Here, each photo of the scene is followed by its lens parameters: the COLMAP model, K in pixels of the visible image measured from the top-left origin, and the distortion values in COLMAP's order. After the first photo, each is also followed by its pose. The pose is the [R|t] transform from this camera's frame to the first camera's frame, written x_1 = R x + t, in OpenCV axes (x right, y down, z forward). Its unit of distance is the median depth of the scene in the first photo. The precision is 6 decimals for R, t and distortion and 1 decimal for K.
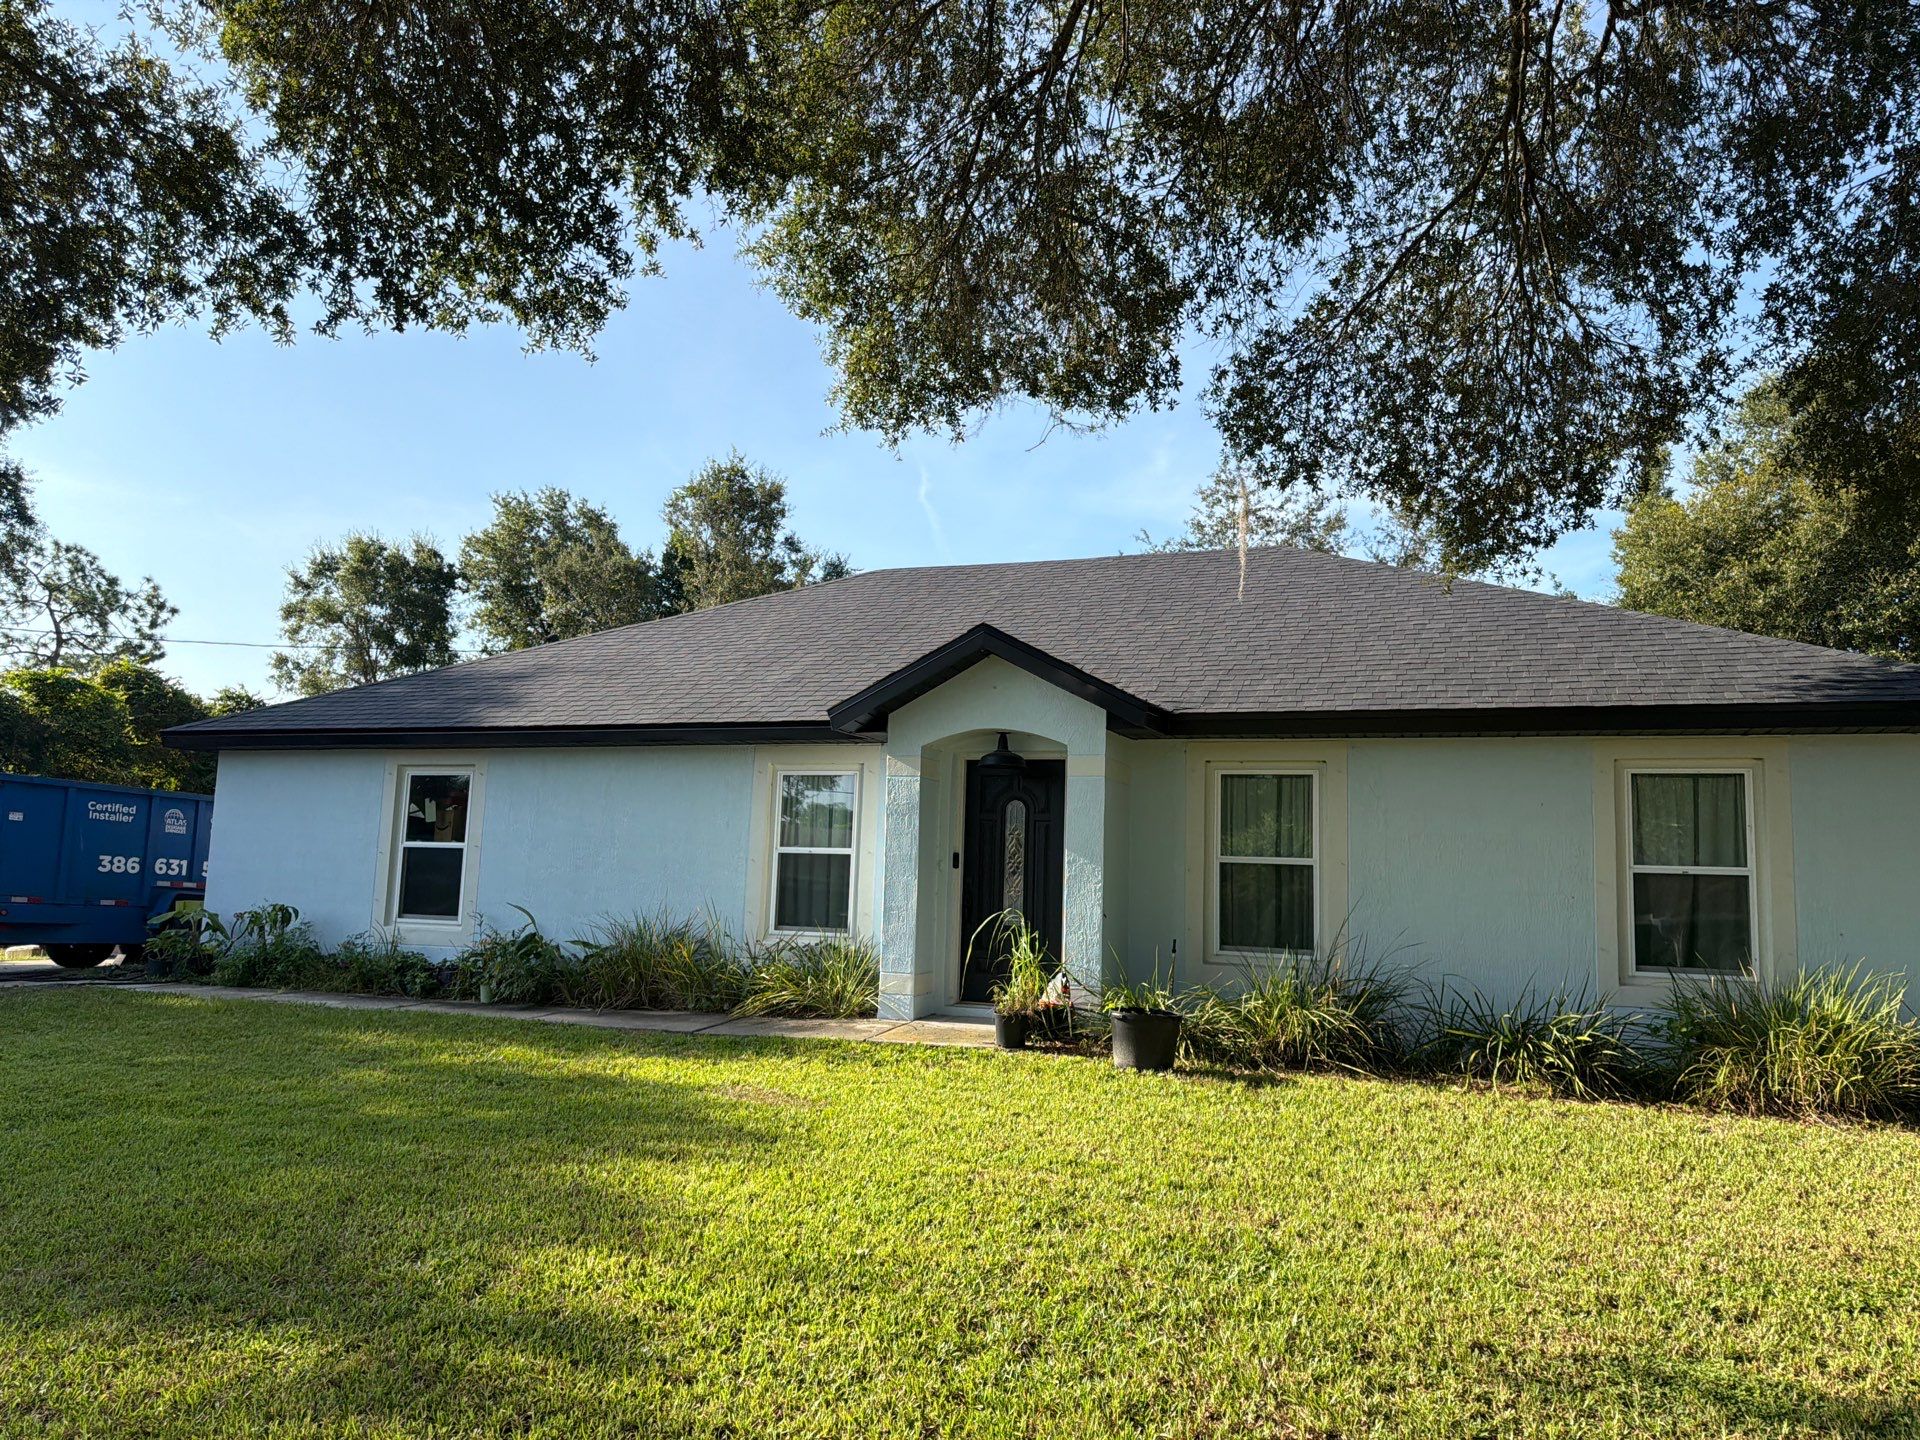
lens RADIAL K [[1356.5, 0, 970.1], [0, 1356.5, 726.8], [0, 0, 1]] dist [0.067261, -0.075167]
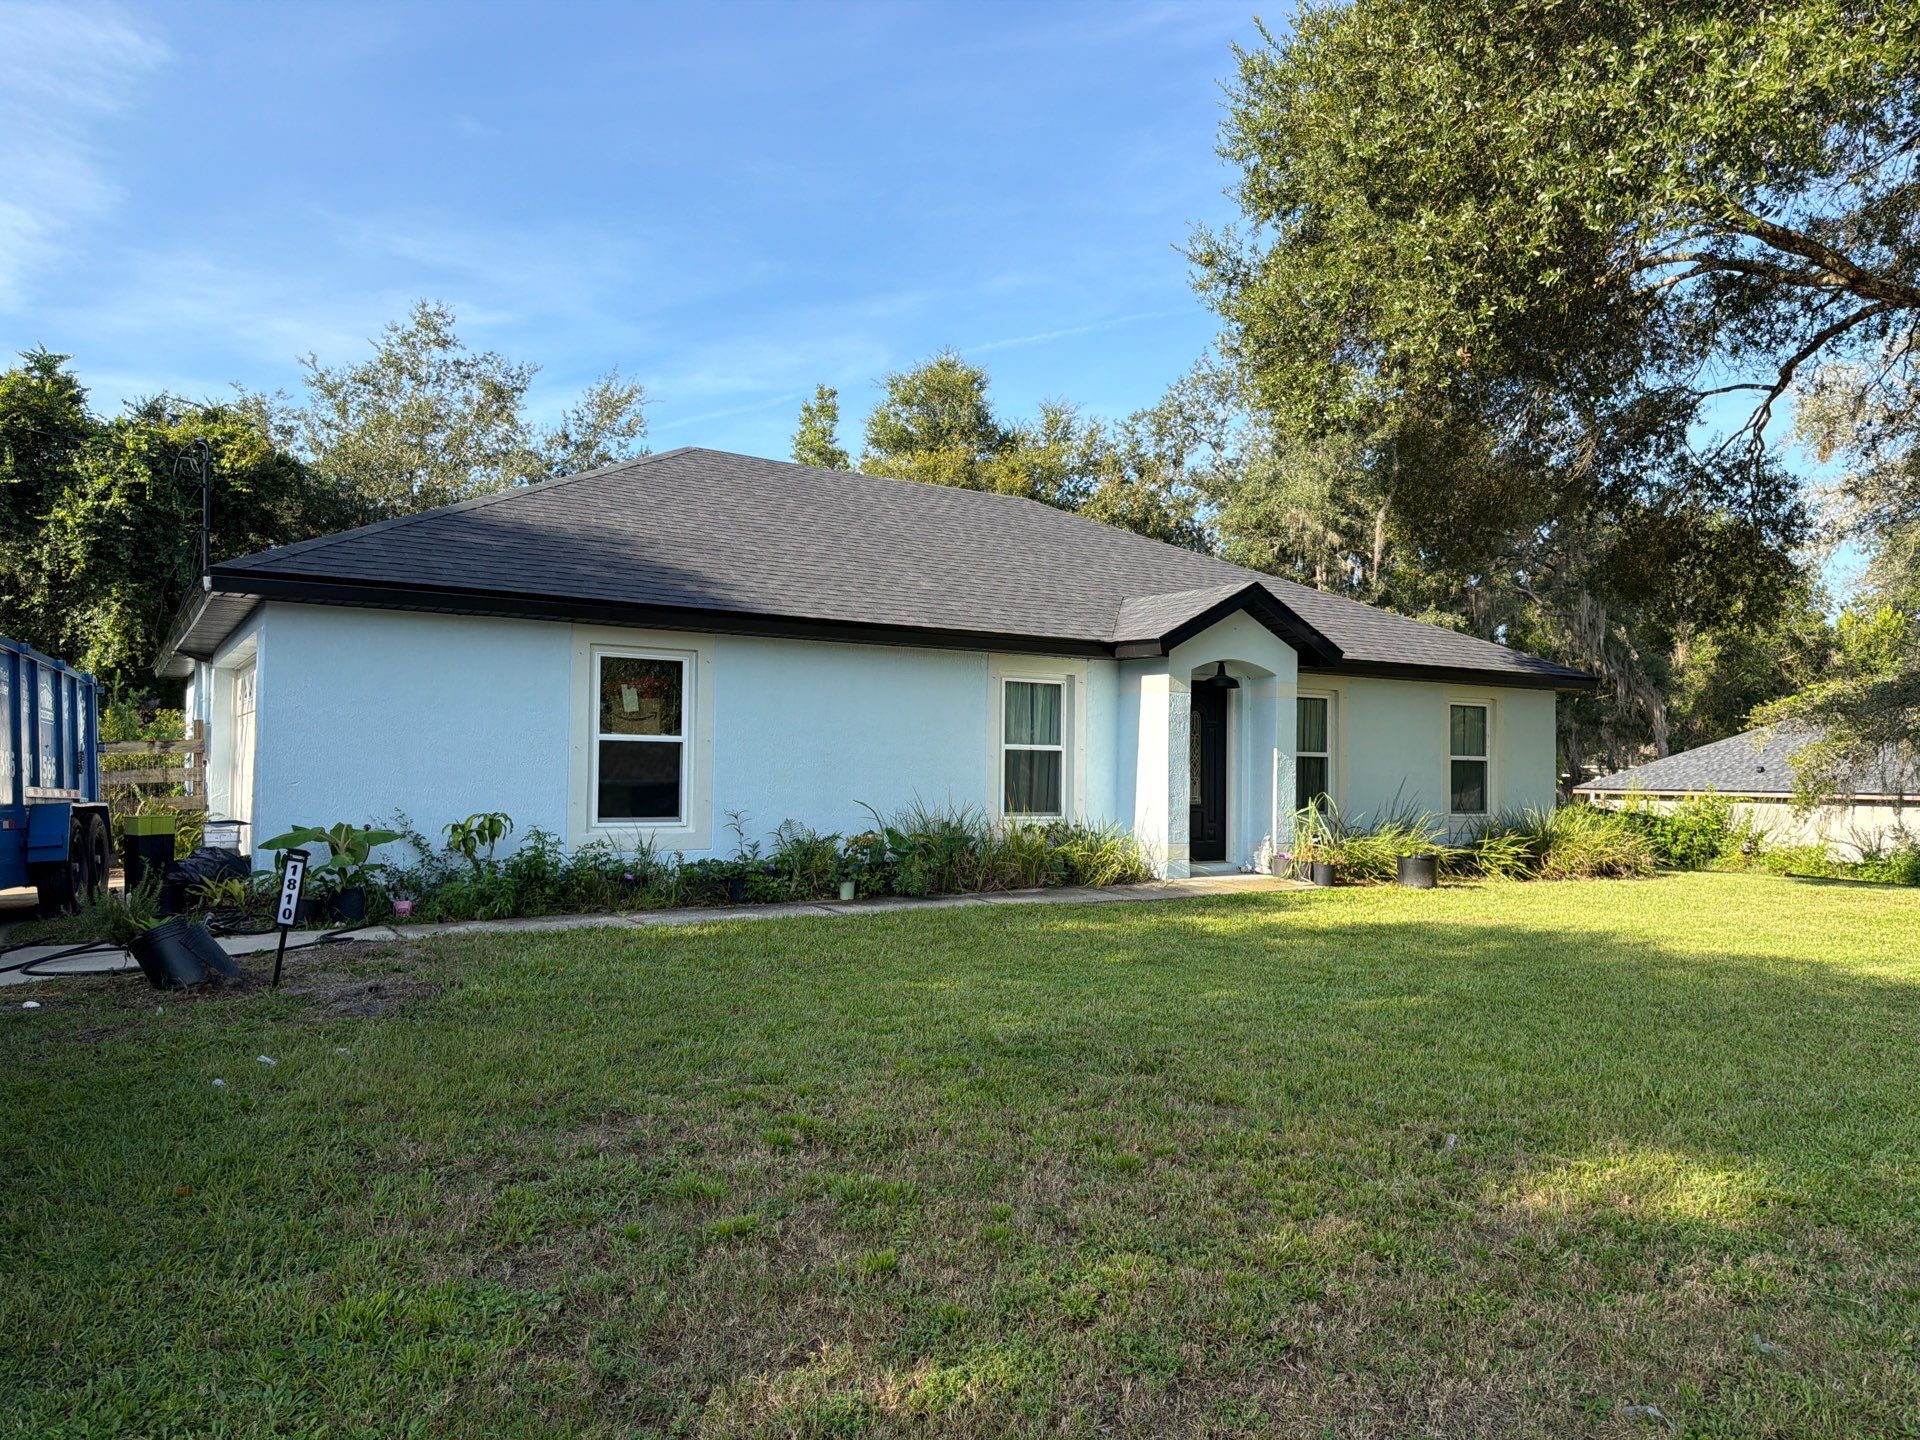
lens RADIAL K [[1356.5, 0, 968.7], [0, 1356.5, 711.8], [0, 0, 1]] dist [0.067261, -0.075167]
pose [[0.594598, 0.015587, 0.803872, -1.283659], [-0.084928, 0.995436, 0.043517, 0.017629], [-0.799525, -0.094147, 0.593208, 0.419531]]
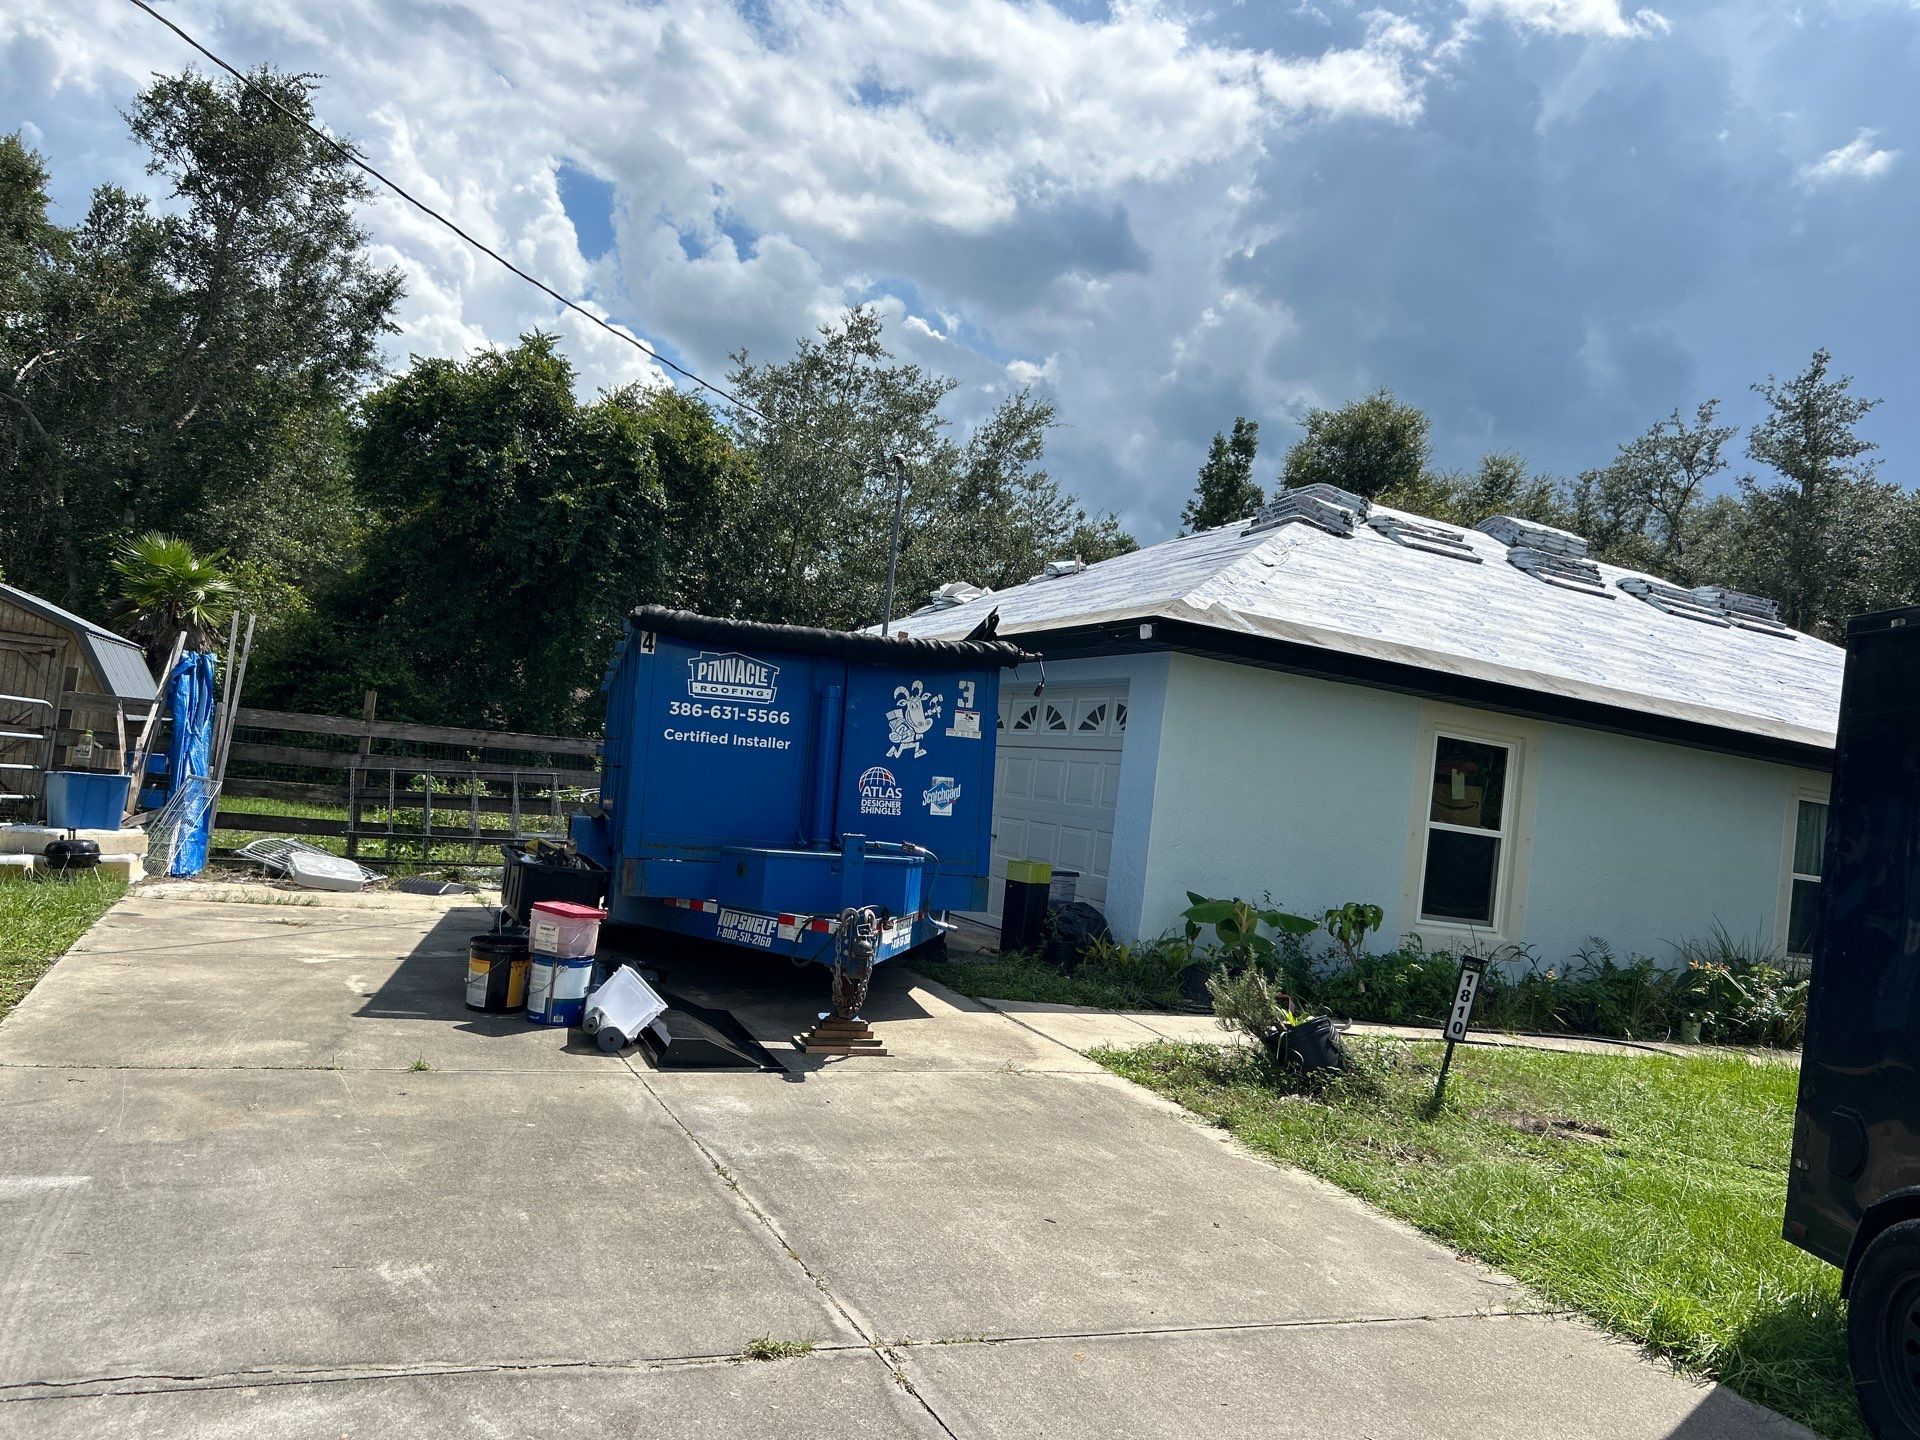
lens RADIAL K [[1416.6, 0, 962.9], [0, 1416.6, 727.5], [0, 0, 1]] dist [0.049145, -0.024664]
pose [[0.699025, 0.097113, 0.708473, -1.581947], [-0.189625, 0.980441, 0.052703, 0.052177], [-0.689498, -0.171185, 0.703767, 0.831427]]
